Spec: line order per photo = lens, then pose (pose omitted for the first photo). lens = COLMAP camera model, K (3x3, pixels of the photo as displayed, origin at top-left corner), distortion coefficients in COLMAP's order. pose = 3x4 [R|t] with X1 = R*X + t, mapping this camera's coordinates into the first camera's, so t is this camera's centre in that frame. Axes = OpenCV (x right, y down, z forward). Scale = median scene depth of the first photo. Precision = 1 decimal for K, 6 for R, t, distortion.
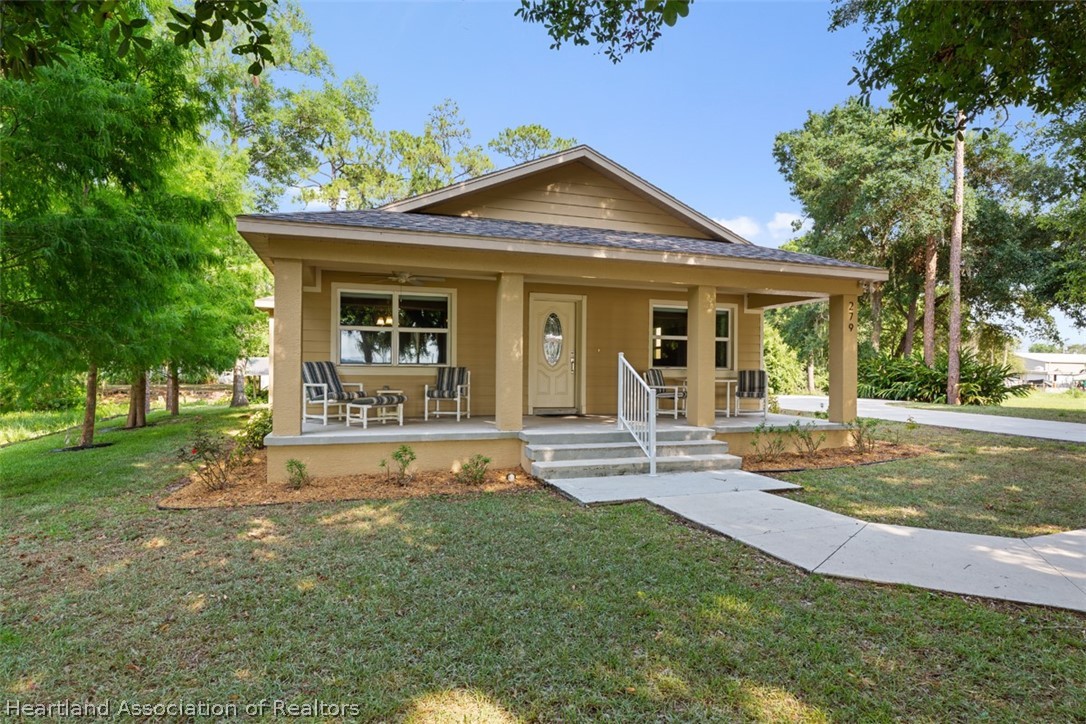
lens RADIAL K [[578.6, 0, 541.5], [0, 578.6, 367.5], [0, 0, 1]] dist [-0.006908, 0.000595]
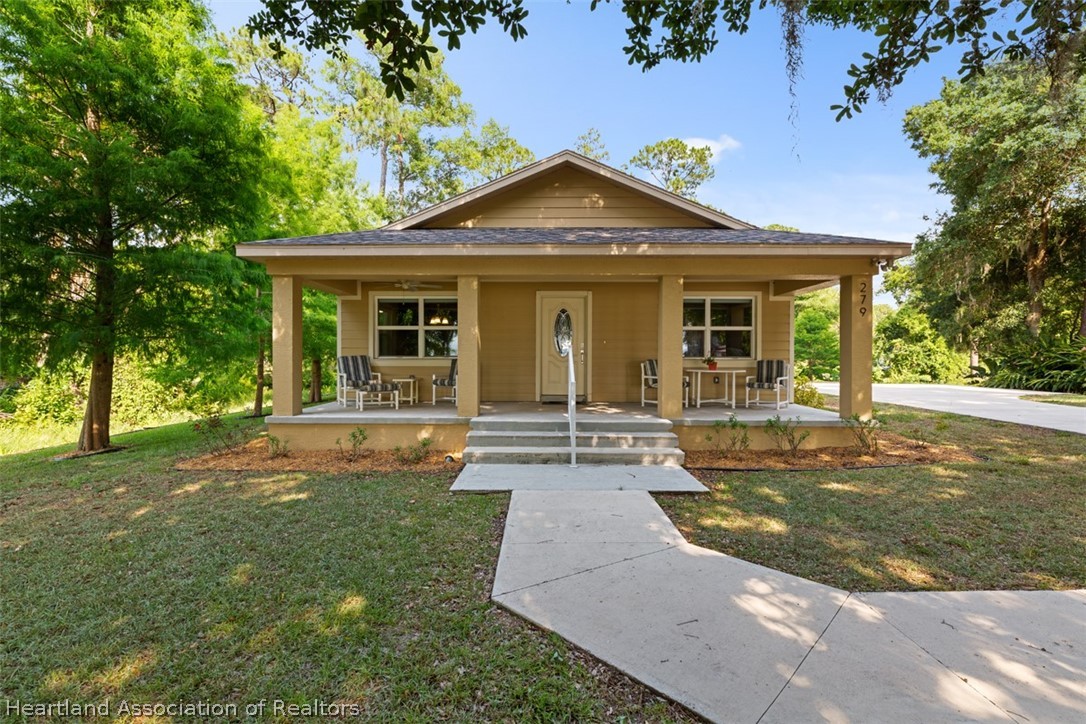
lens RADIAL K [[485.8, 0, 542.1], [0, 485.8, 358.7], [0, 0, 1]] dist [0.004519, 0.000417]
pose [[0.945061, -0.006145, -0.326837, 0.278648], [0.007871, 0.999961, 0.003960, -0.003612], [0.326800, -0.006315, 0.945072, 0.117805]]
